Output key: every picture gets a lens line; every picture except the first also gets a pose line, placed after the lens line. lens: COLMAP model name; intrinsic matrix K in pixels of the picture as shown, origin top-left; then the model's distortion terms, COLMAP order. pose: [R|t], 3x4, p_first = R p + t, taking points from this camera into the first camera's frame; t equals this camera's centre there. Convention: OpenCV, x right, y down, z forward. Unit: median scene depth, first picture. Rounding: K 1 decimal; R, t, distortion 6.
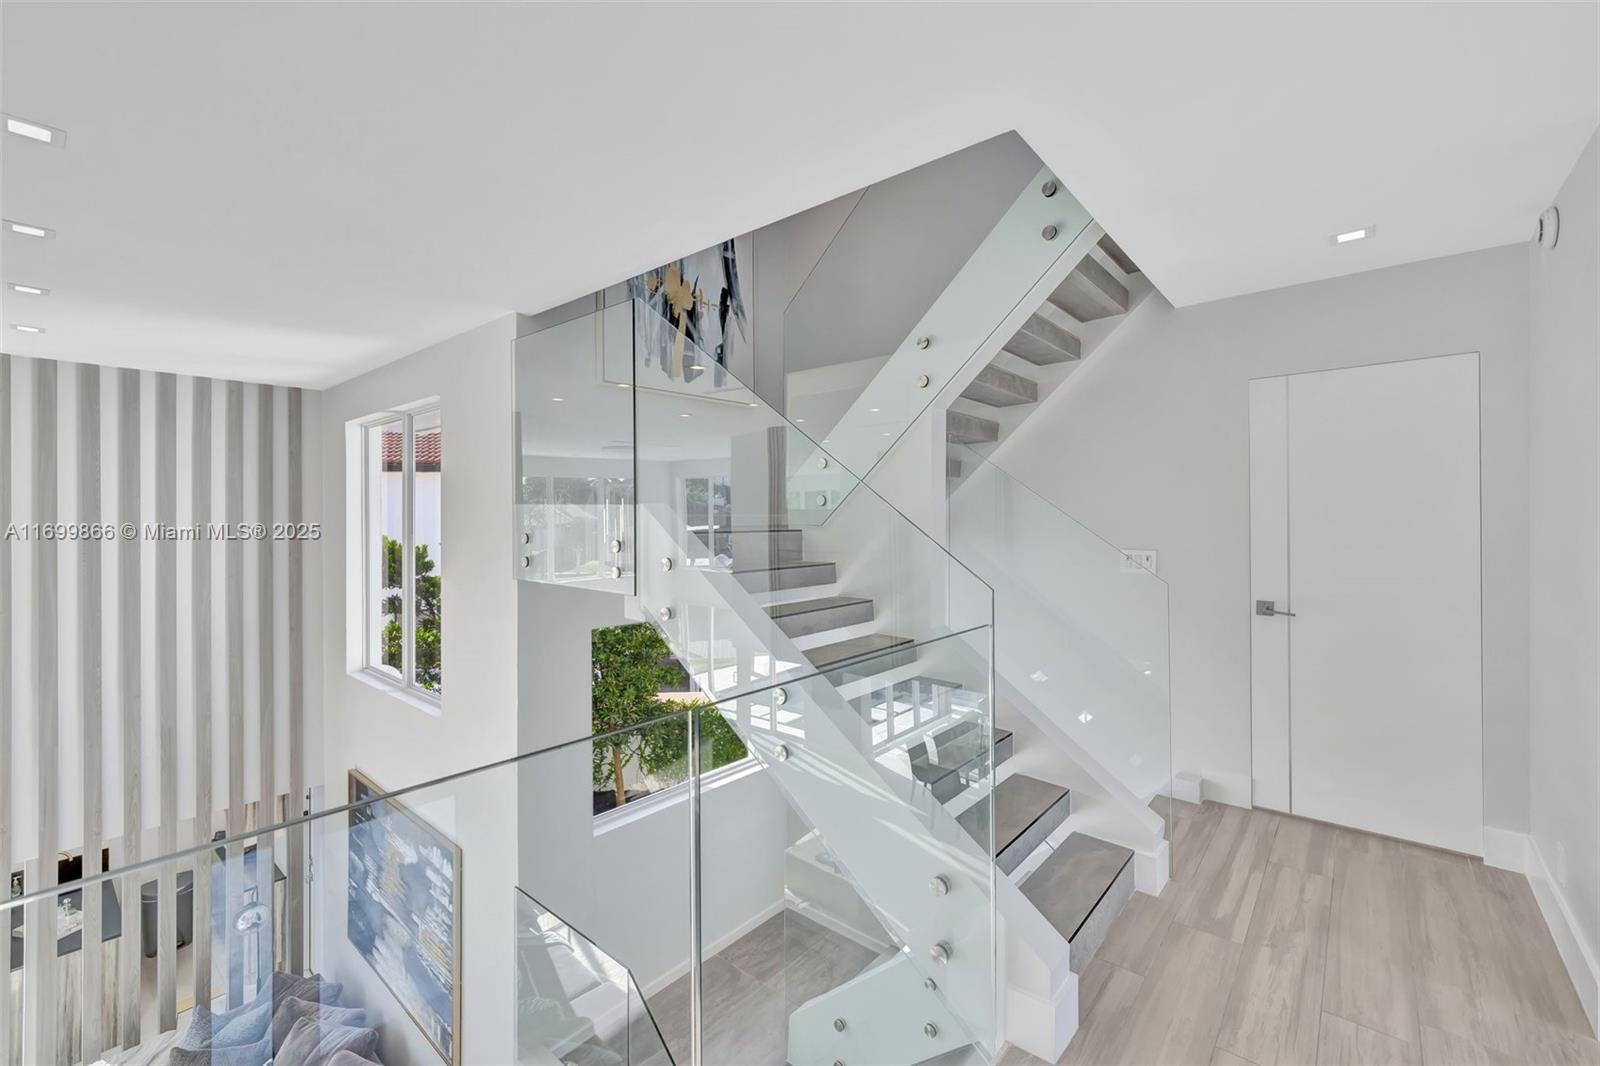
lens RADIAL K [[671.8, 0, 797.5], [0, 671.8, 526.3], [0, 0, 1]] dist [-0.000584, 0.000033]
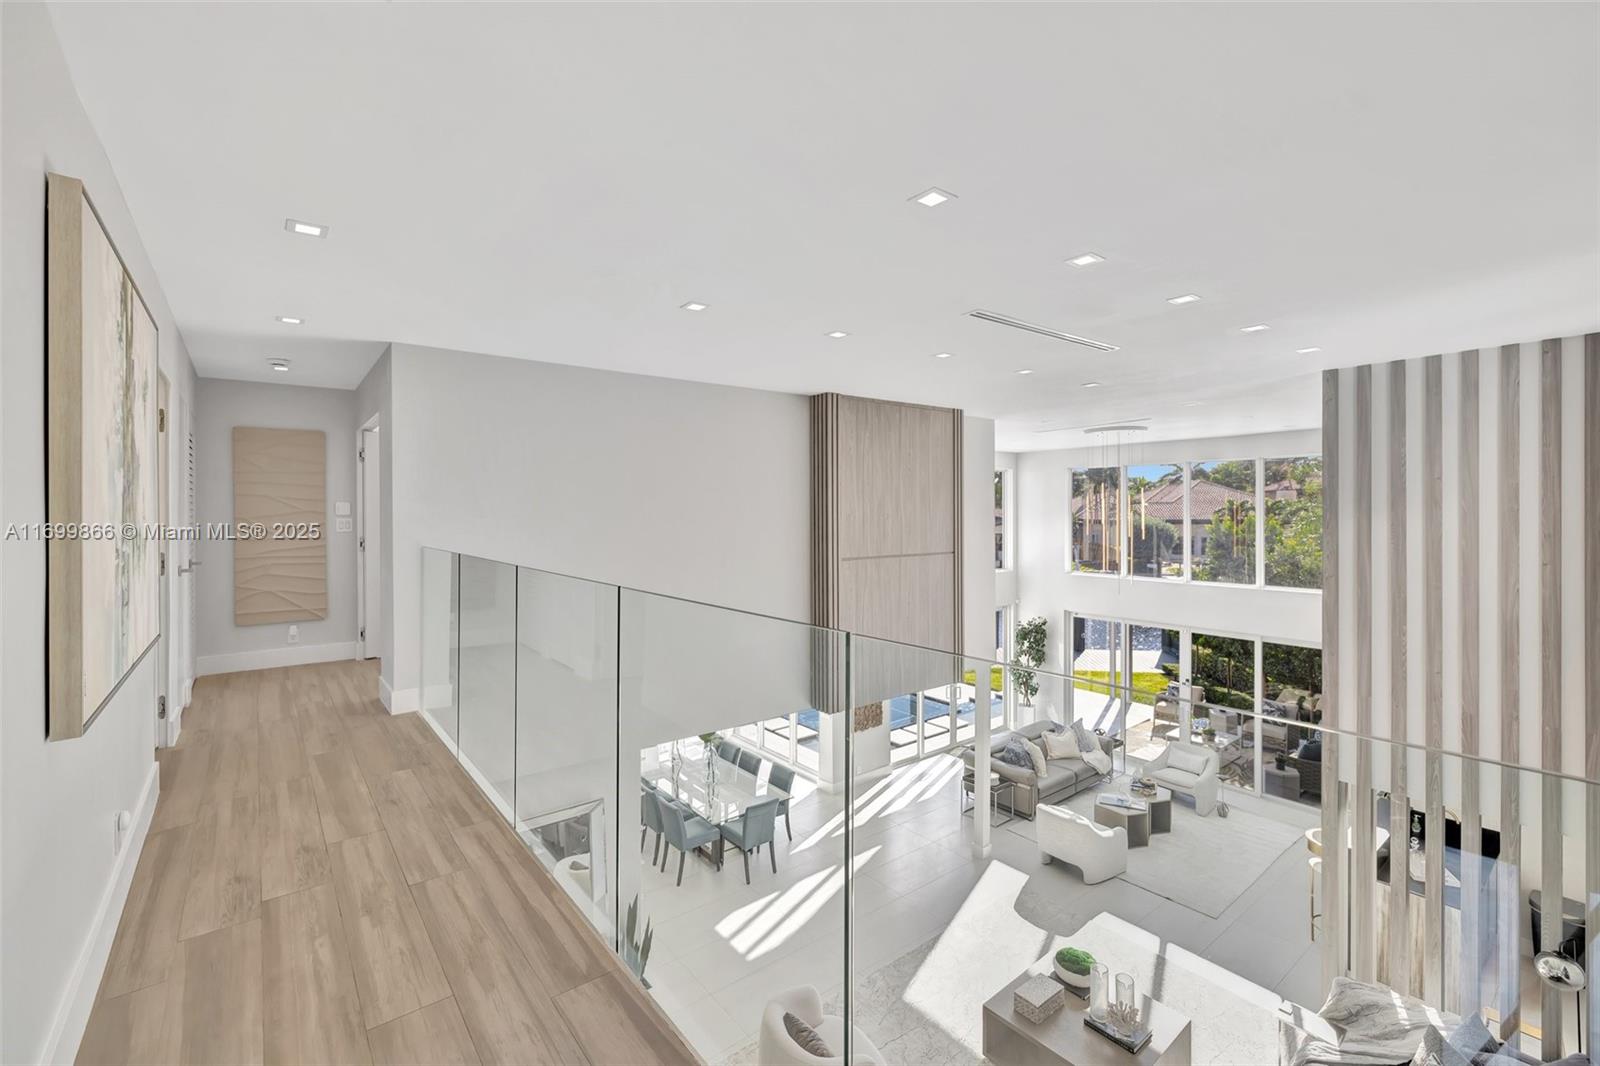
lens RADIAL K [[679.1, 0, 791.1], [0, 679.1, 520.1], [0, 0, 1]] dist [0.003638, 0.000355]
pose [[-0.201134, 0.013495, -0.979471, 0.251779], [-0.003686, 0.999888, 0.014533, 0.010564], [0.979557, 0.006534, -0.201062, 0.257090]]
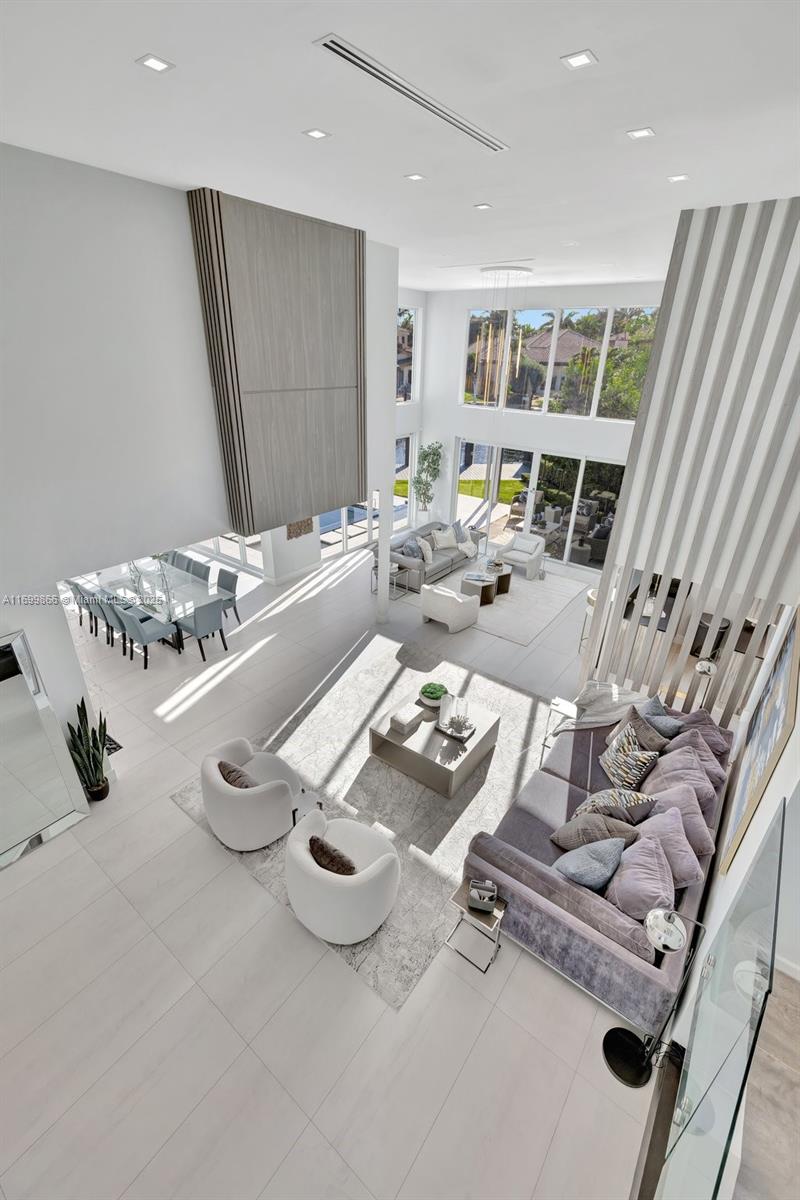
lens RADIAL K [[504.9, 0, 404.7], [0, 504.9, 596.3], [0, 0, 1]] dist [0.000838, -0.000054]
pose [[0.061619, 0.439984, -0.895889, 0.023320], [-0.036155, 0.897989, 0.438529, 0.017632], [0.997445, 0.005370, 0.071241, 0.349260]]
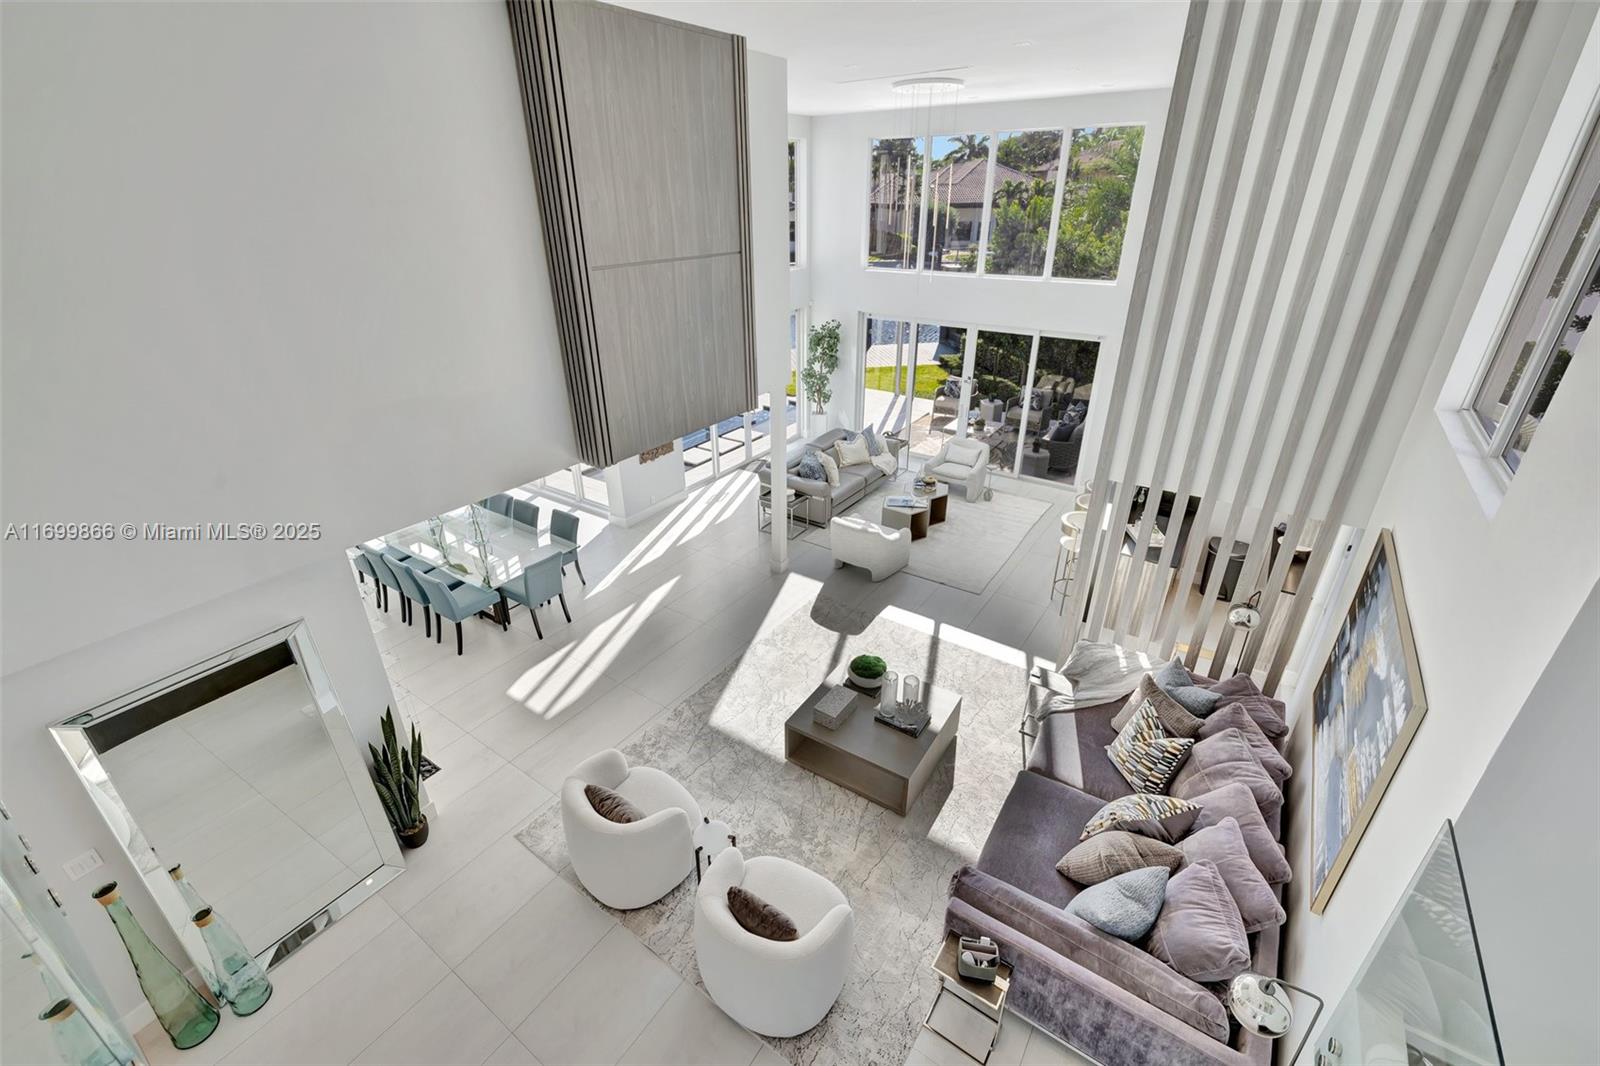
lens RADIAL K [[678.6, 0, 791.5], [0, 678.6, 525.2], [0, 0, 1]] dist [0.000812, 0.000359]
pose [[0.099706, 0.436143, -0.894337, -0.027721], [0.001348, 0.898755, 0.438448, 0.010193], [0.995016, -0.044921, 0.089023, 0.270505]]
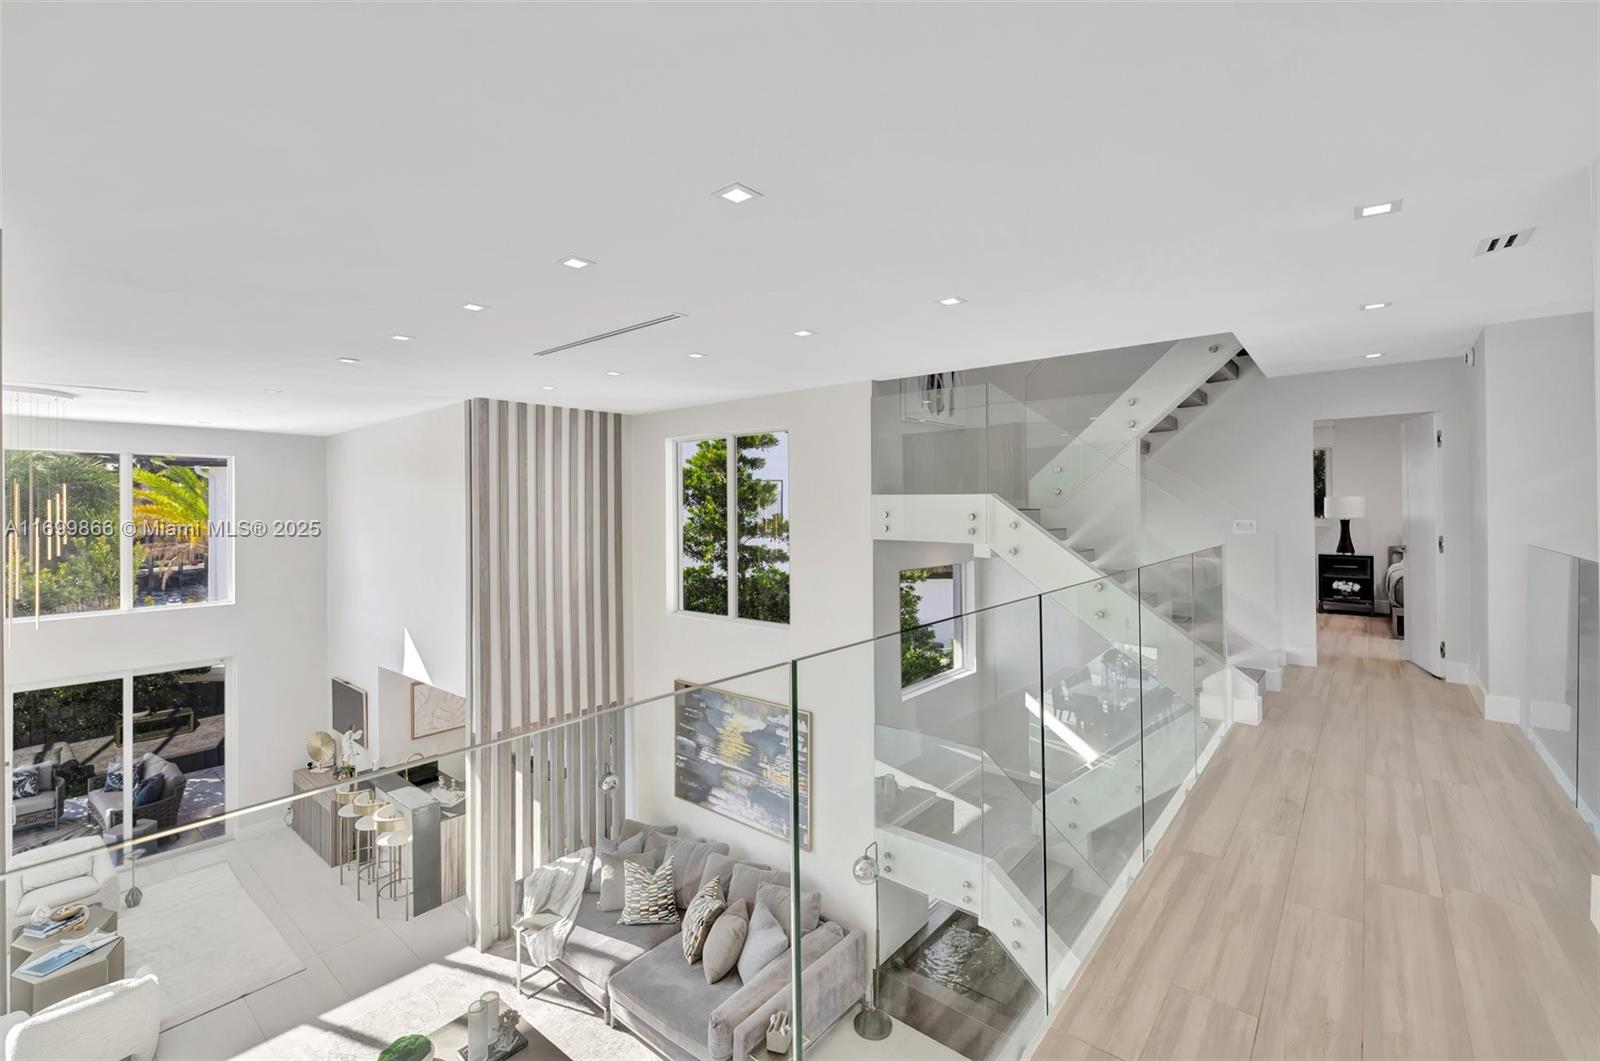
lens RADIAL K [[683.6, 0, 793.9], [0, 683.6, 514.7], [0, 0, 1]] dist [0.000018, -0.000078]
pose [[0.999982, -0.005328, 0.002637, -0.480477], [0.005341, 0.999975, -0.004696, 0.018814], [-0.002612, 0.004710, 0.999985, -0.542416]]
